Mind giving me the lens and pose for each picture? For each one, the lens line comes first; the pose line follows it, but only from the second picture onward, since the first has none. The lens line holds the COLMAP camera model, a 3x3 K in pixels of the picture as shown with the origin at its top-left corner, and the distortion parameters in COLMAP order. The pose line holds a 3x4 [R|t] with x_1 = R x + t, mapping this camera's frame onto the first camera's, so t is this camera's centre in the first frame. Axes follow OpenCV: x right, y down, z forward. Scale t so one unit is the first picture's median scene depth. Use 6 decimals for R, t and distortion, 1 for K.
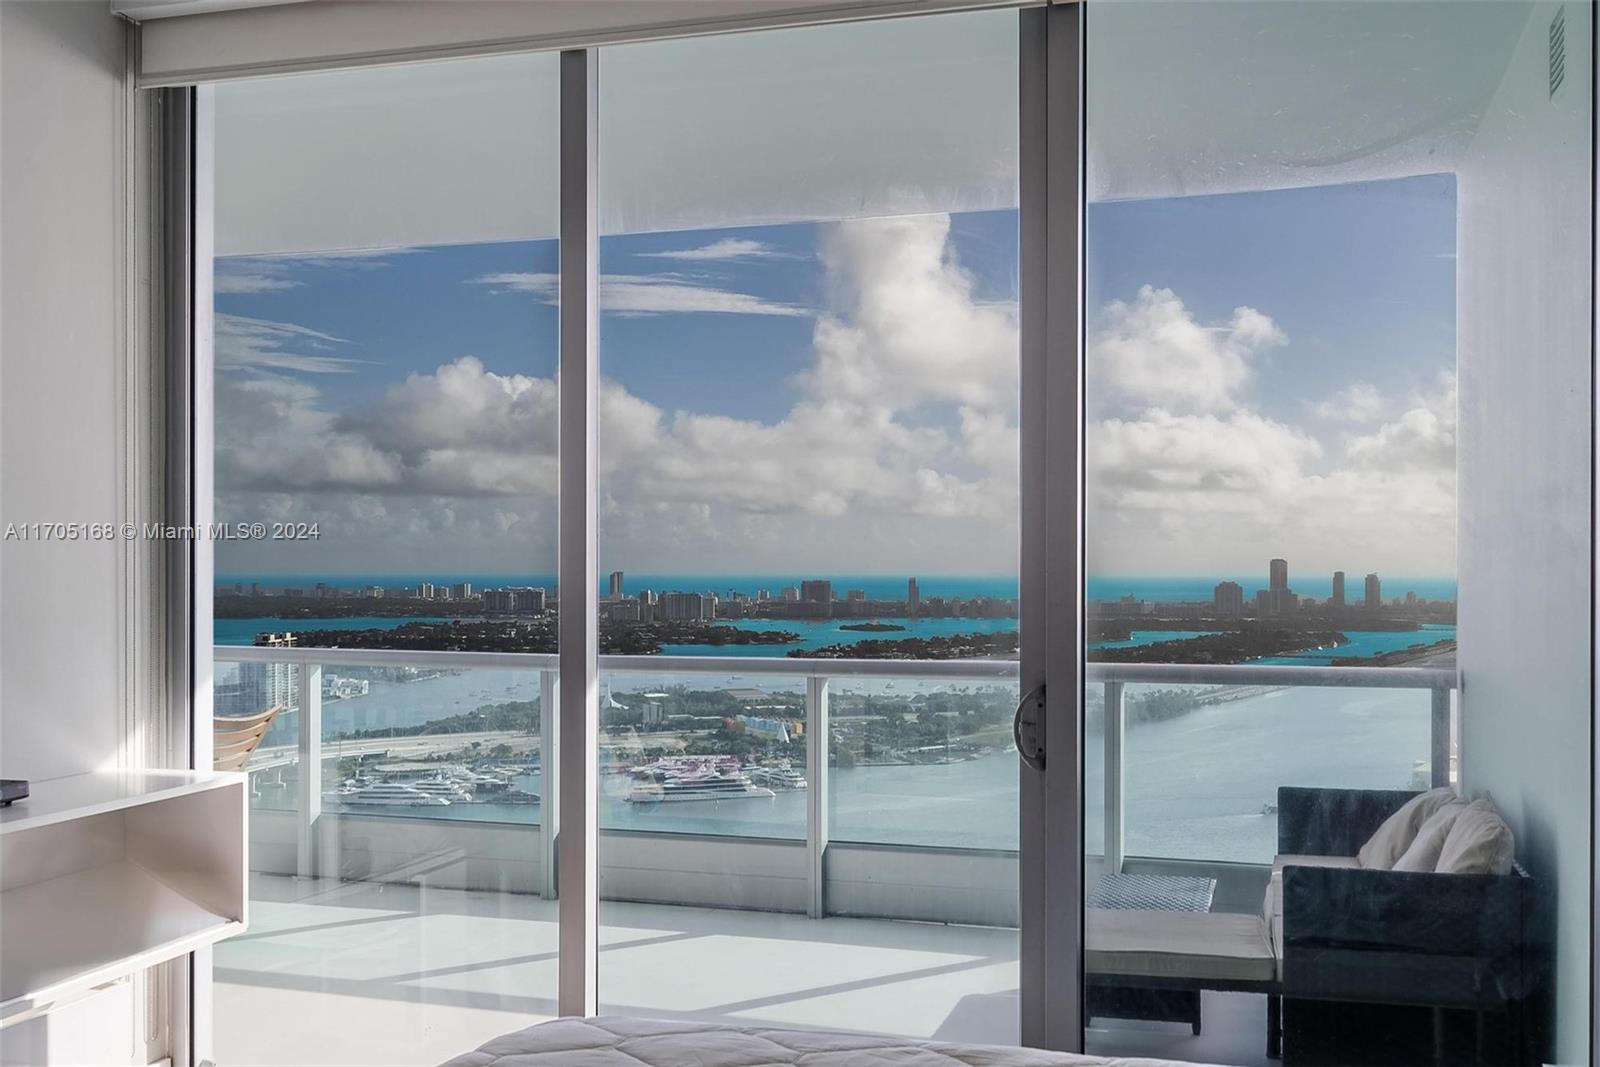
lens RADIAL K [[1651.9, 0, 800.0], [0, 1651.9, 533.5], [0, 0, 1]] dist [-0.051303, 0.196644]
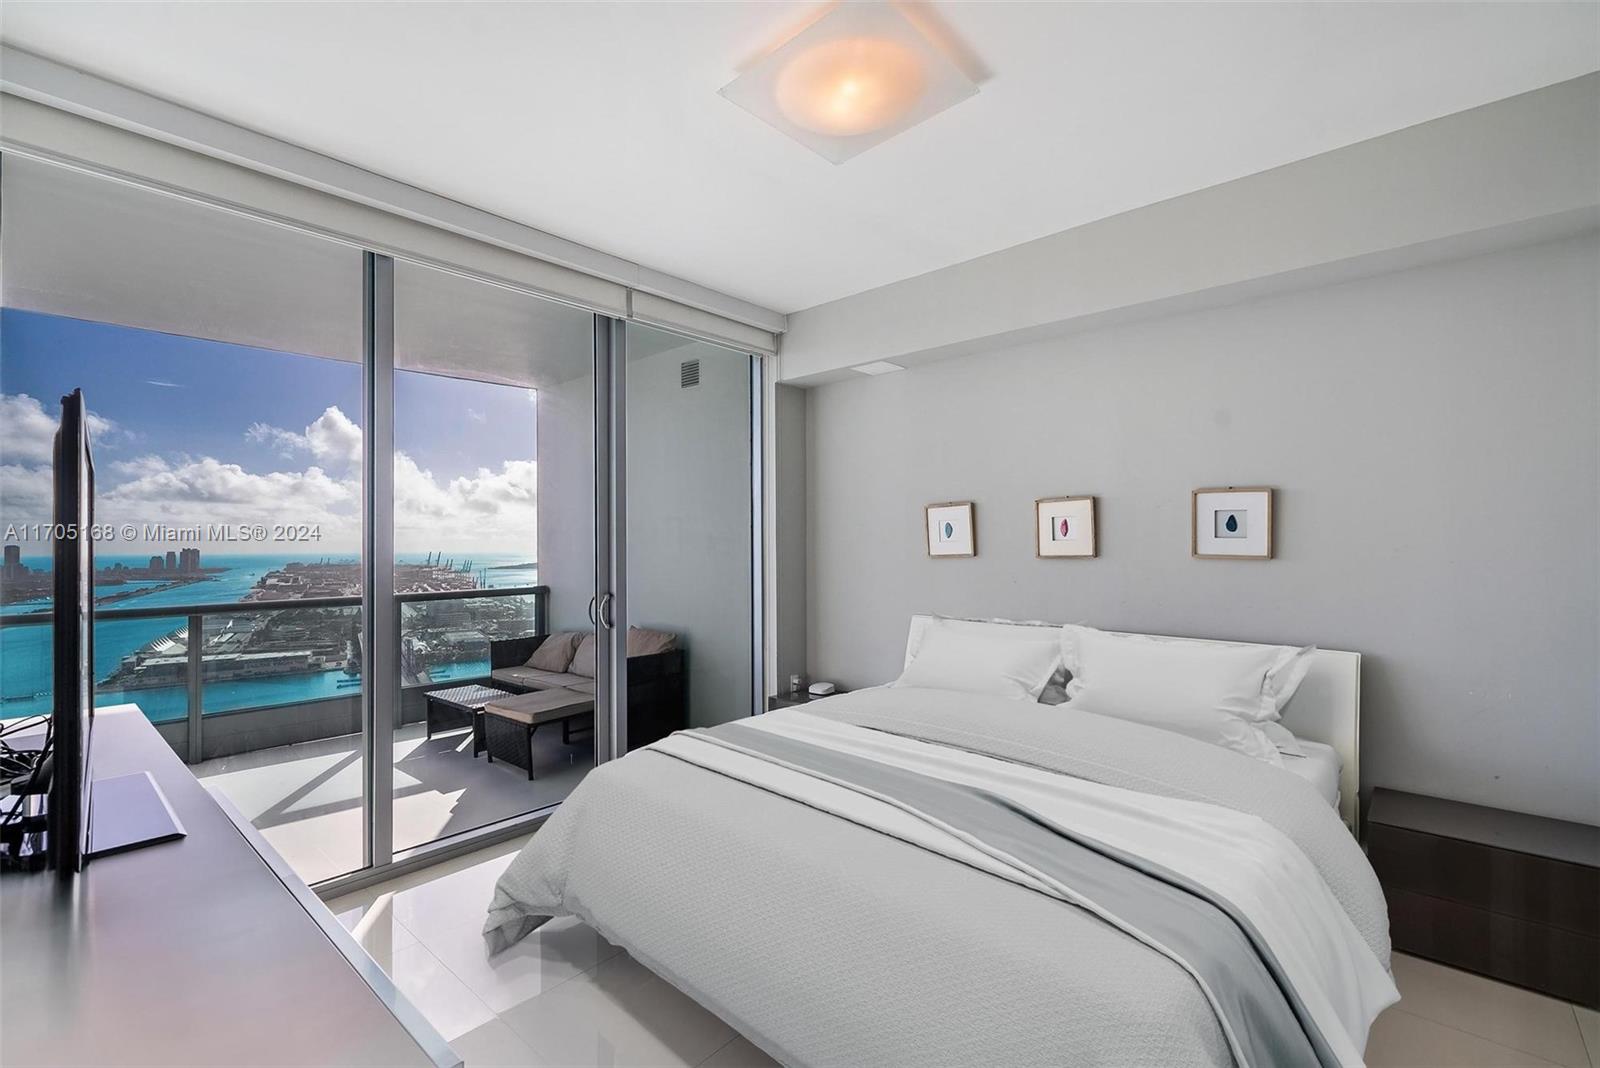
lens RADIAL K [[702.5, 0, 800.0], [0, 702.5, 534.0], [0, 0, 1]] dist [0.000313, 0.000054]
pose [[0.413891, 0.008486, 0.910287, -0.485139], [-0.009764, 0.999940, -0.004882, 0.003032], [-0.910274, -0.006867, 0.413949, 0.211608]]
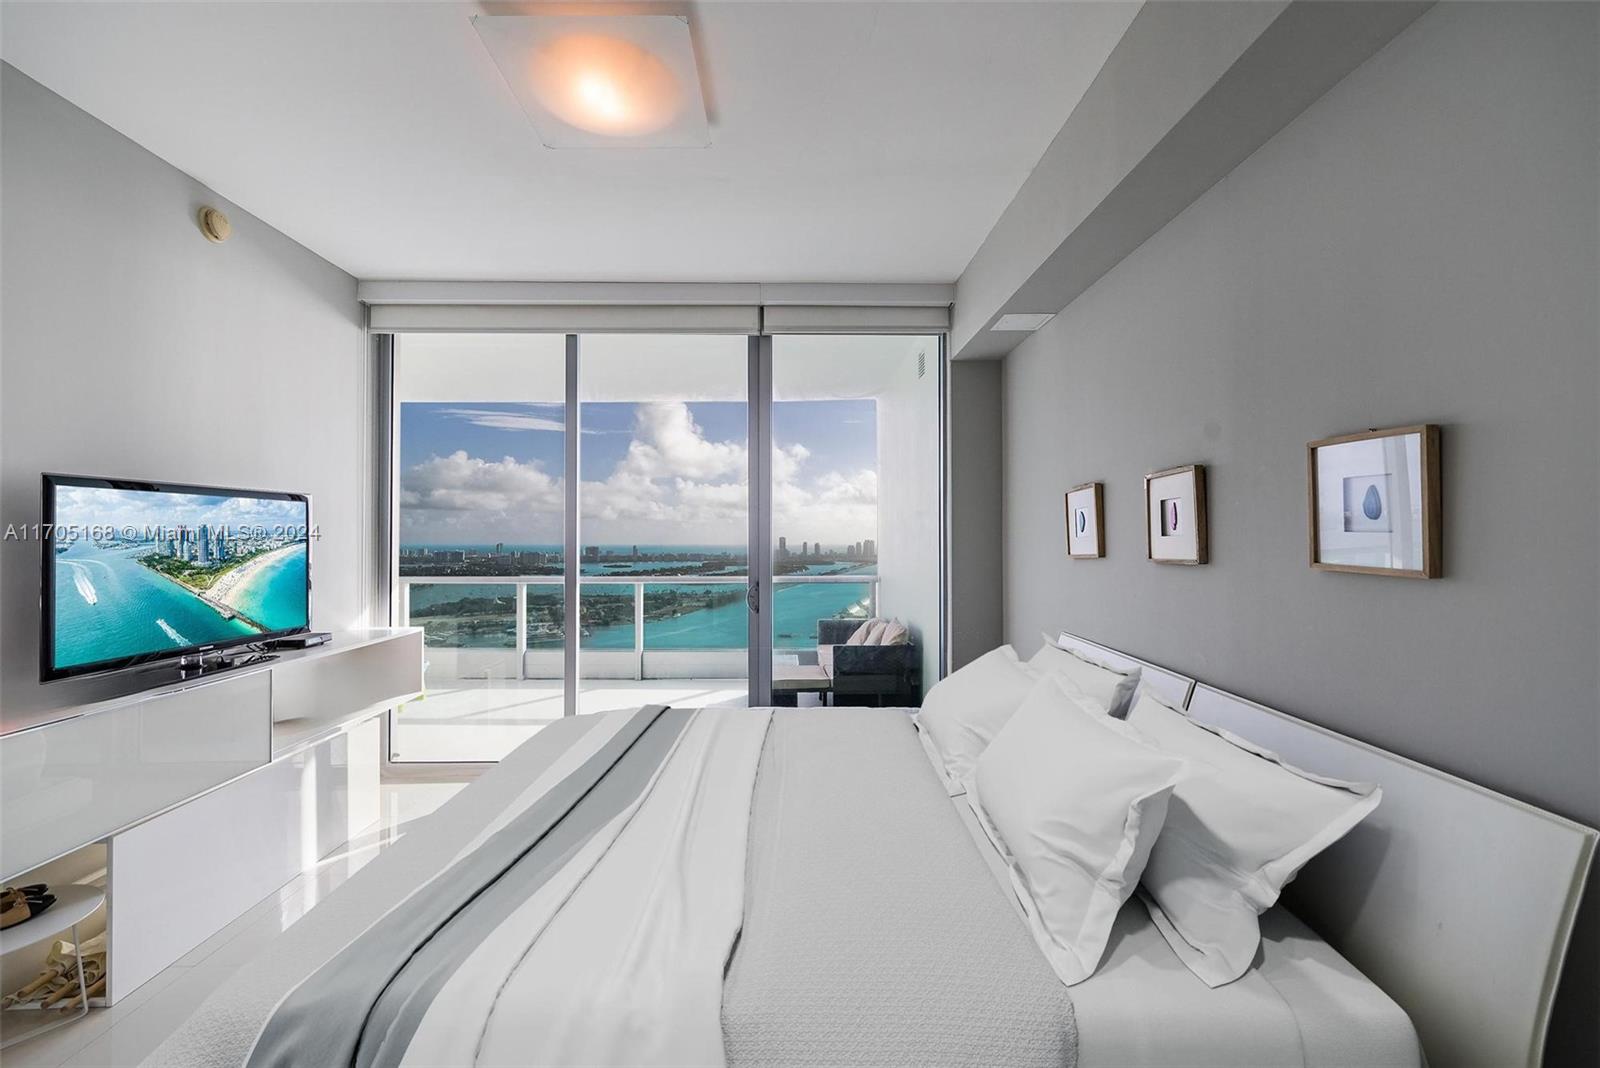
lens RADIAL K [[676.8, 0, 800.0], [0, 676.8, 534.0], [0, 0, 1]] dist [0.000927, 0.000022]
pose [[0.951896, 0.000768, 0.306420, -0.098077], [-0.004040, 0.999941, 0.010044, -0.001453], [-0.306394, -0.010799, 0.951843, -0.072469]]
